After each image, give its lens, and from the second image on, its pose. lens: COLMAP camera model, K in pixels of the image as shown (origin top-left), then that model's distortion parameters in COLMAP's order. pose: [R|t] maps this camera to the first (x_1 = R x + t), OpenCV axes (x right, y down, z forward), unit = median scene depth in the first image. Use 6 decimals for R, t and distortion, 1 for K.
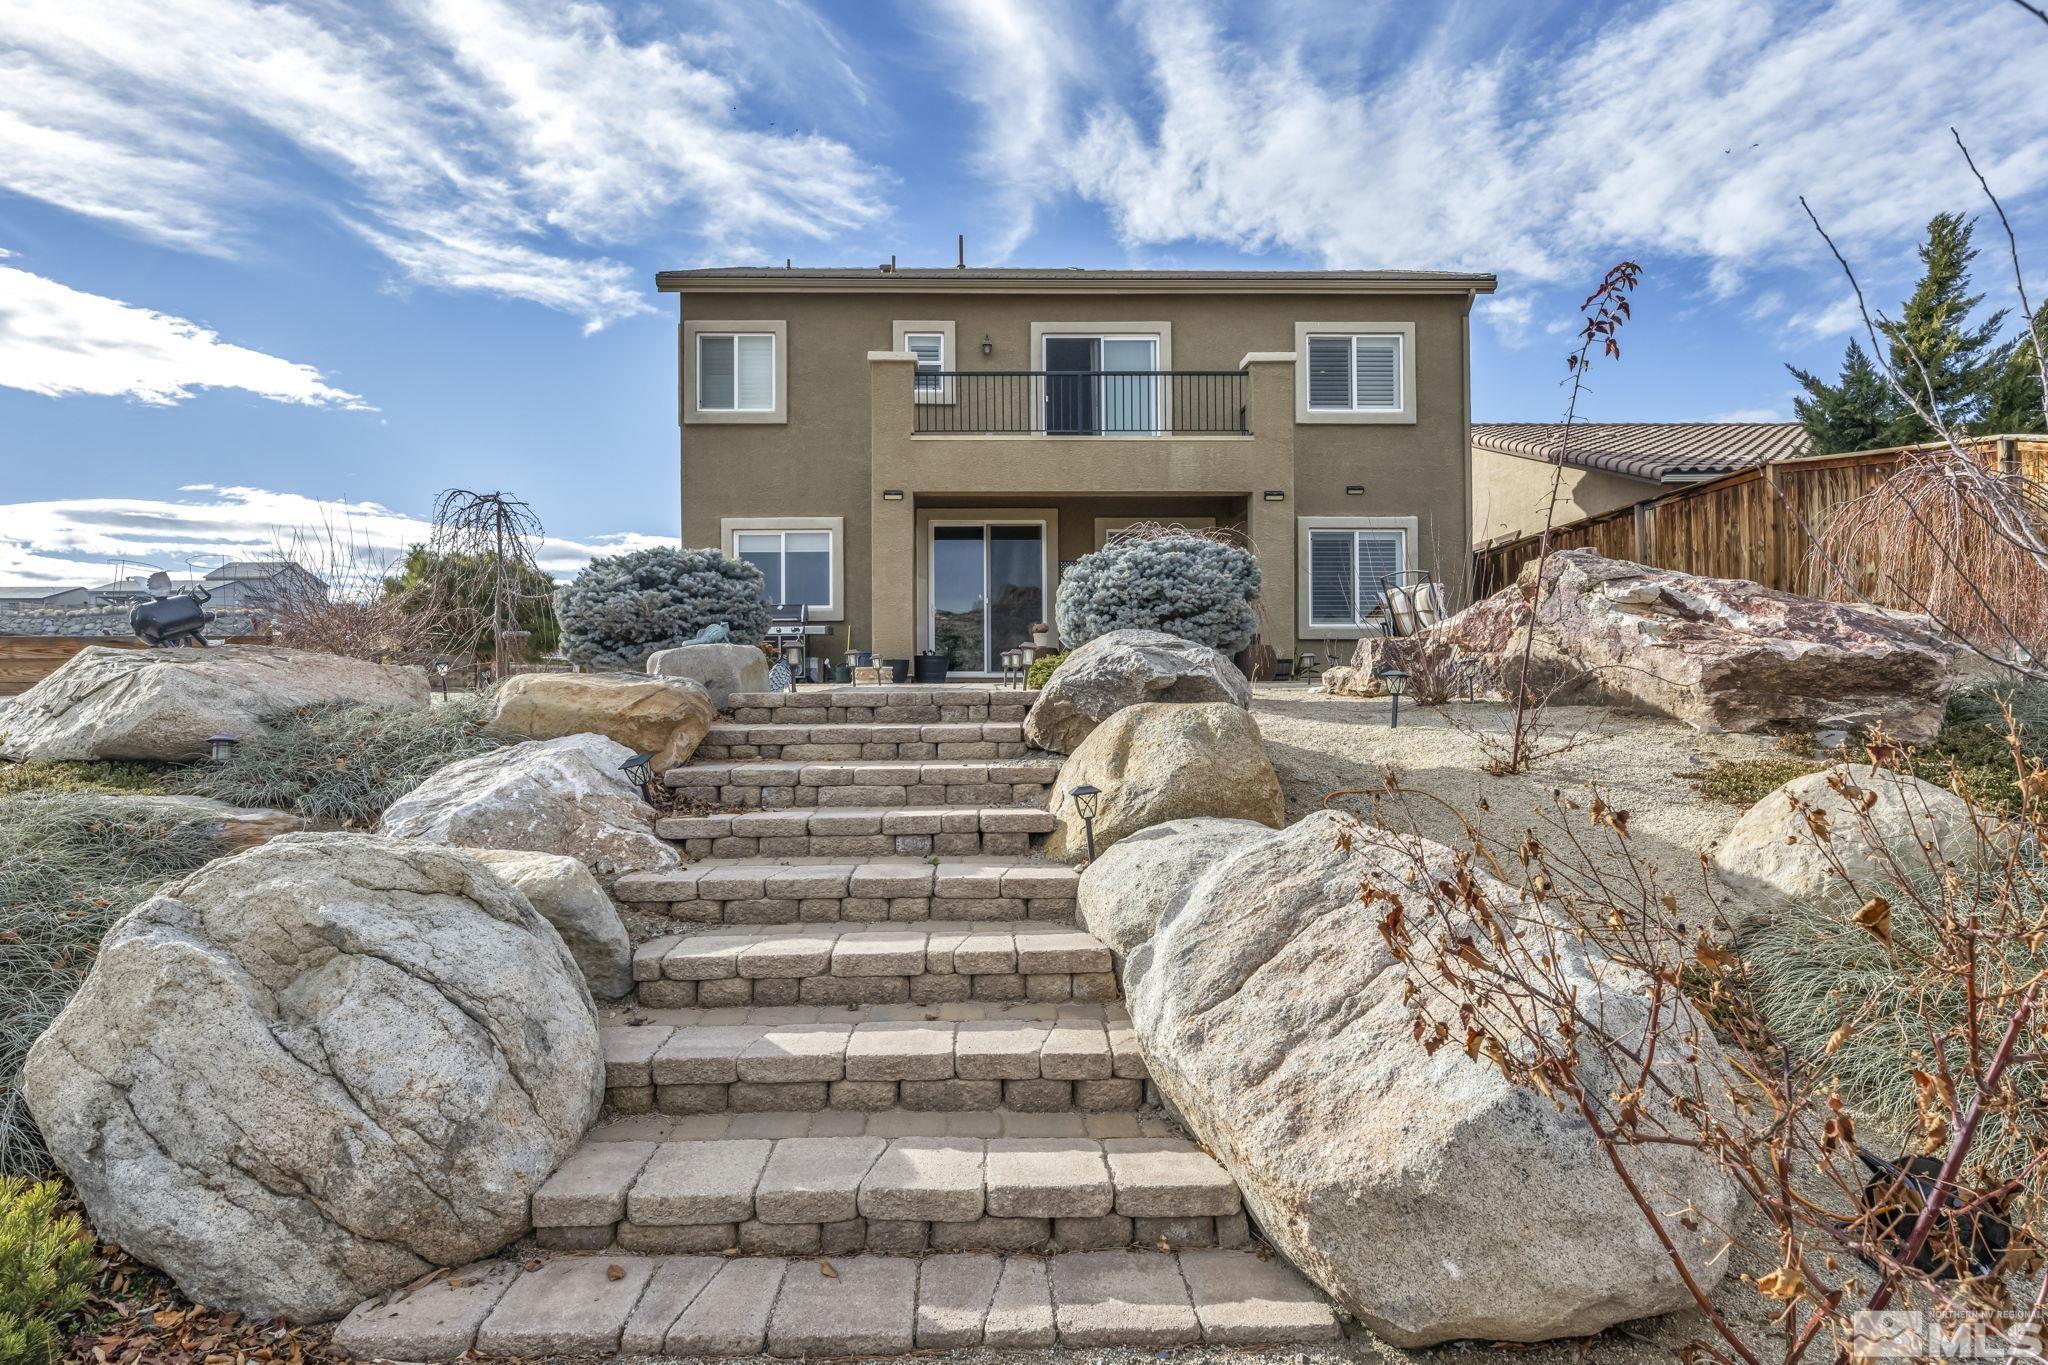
lens RADIAL K [[1071.6, 0, 969.7], [0, 1071.6, 682.5], [0, 0, 1]] dist [-0.003803, 0.001118]
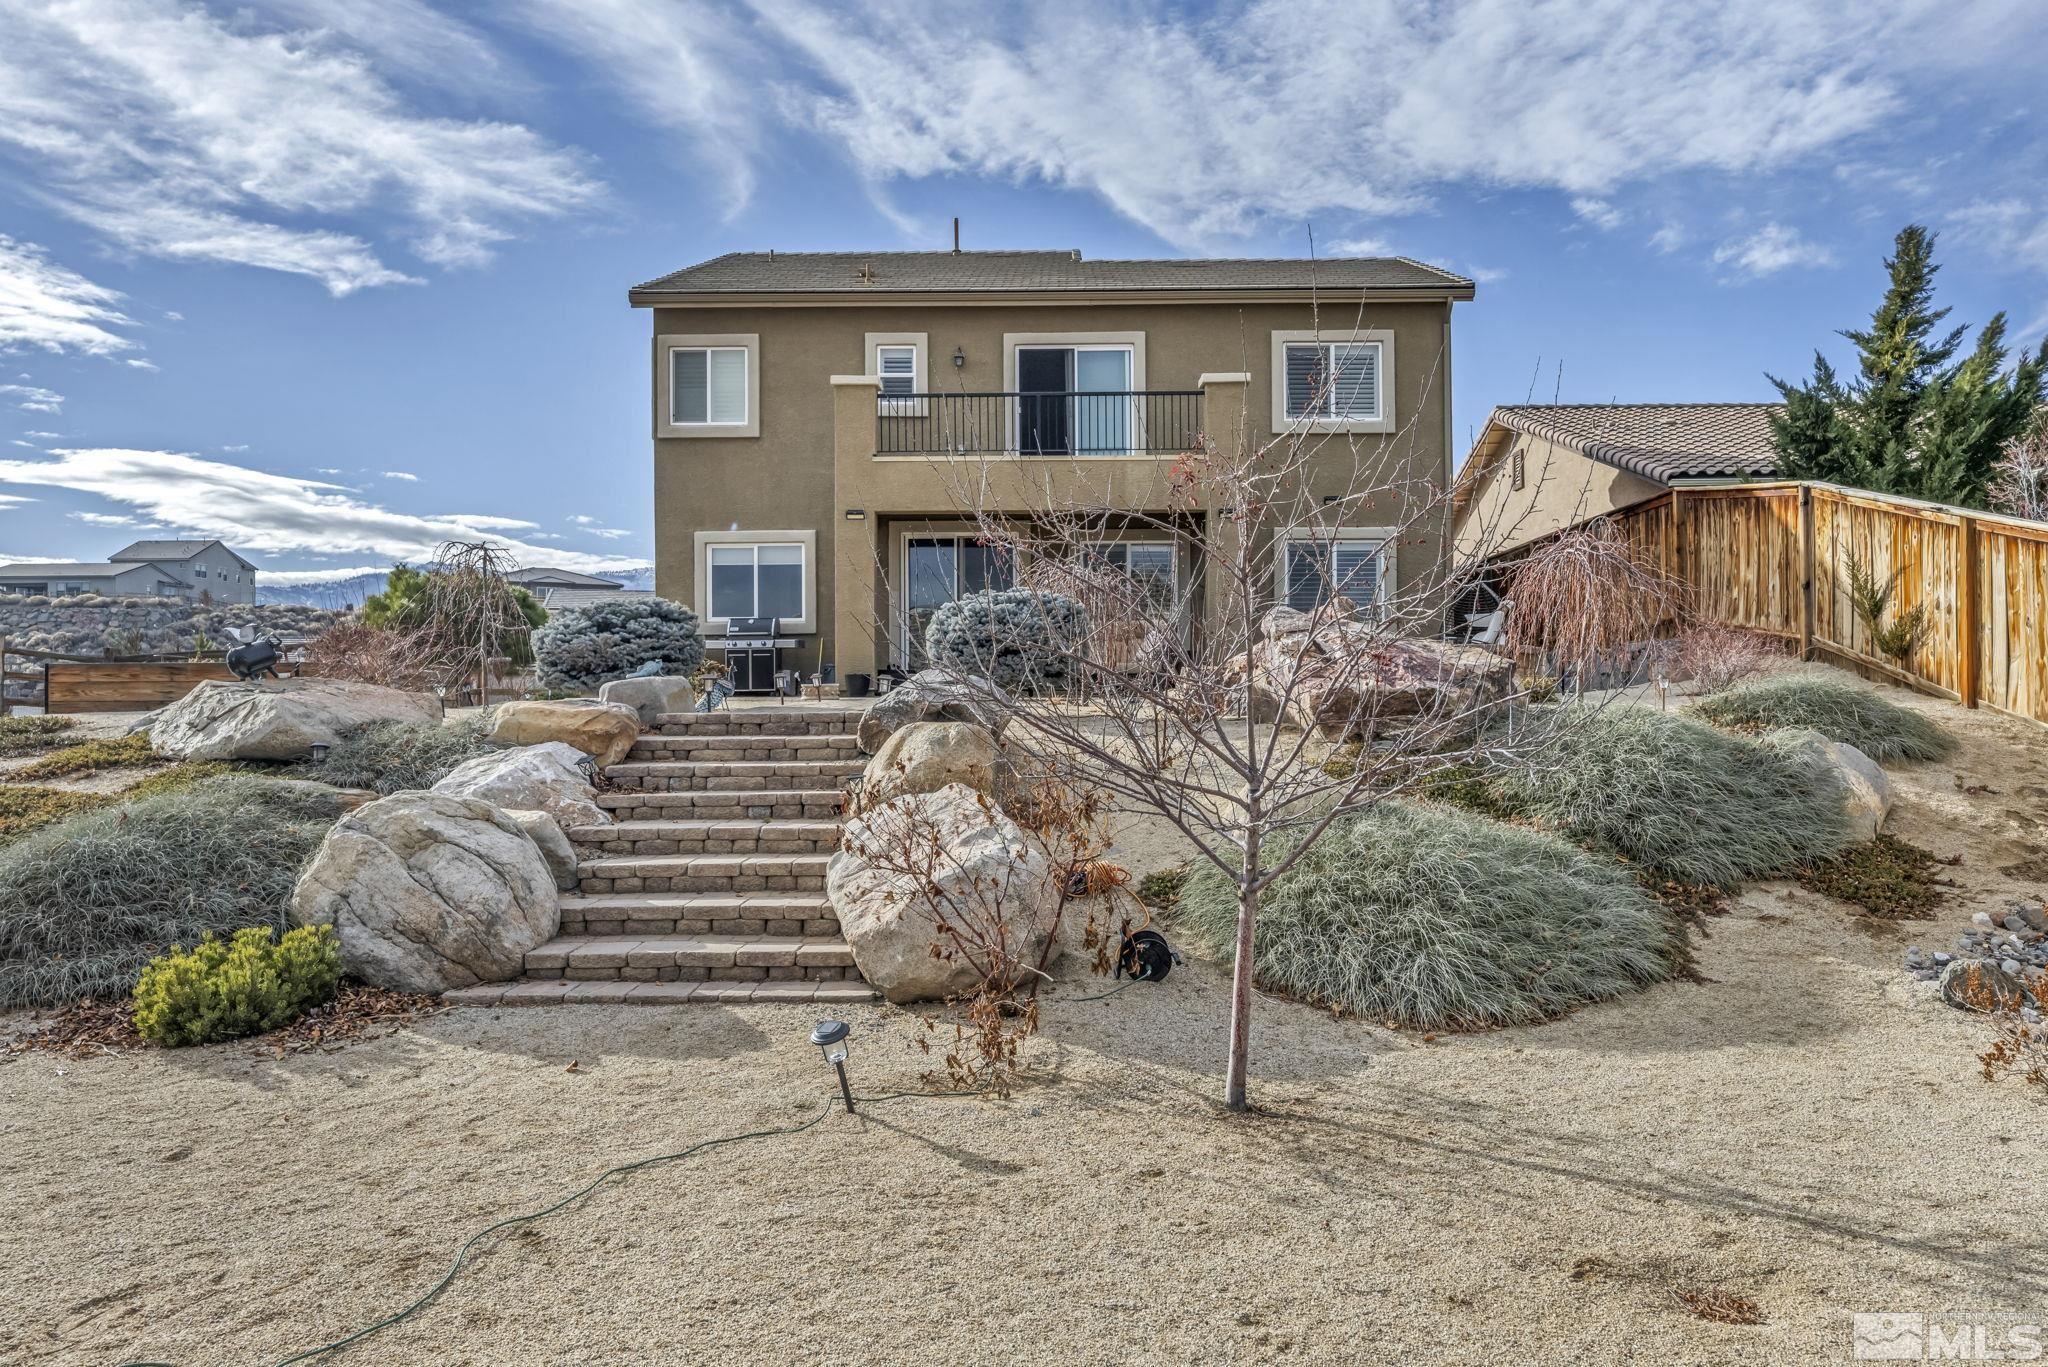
lens RADIAL K [[1350.0, 0, 1016.0], [0, 1350.0, 694.4], [0, 0, 1]] dist [-0.001673, -0.004667]
pose [[0.999734, 0.000144, -0.023080, 0.185440], [0.000014, 0.999977, 0.006833, -0.017788], [0.023080, -0.006831, 0.999710, -0.487823]]
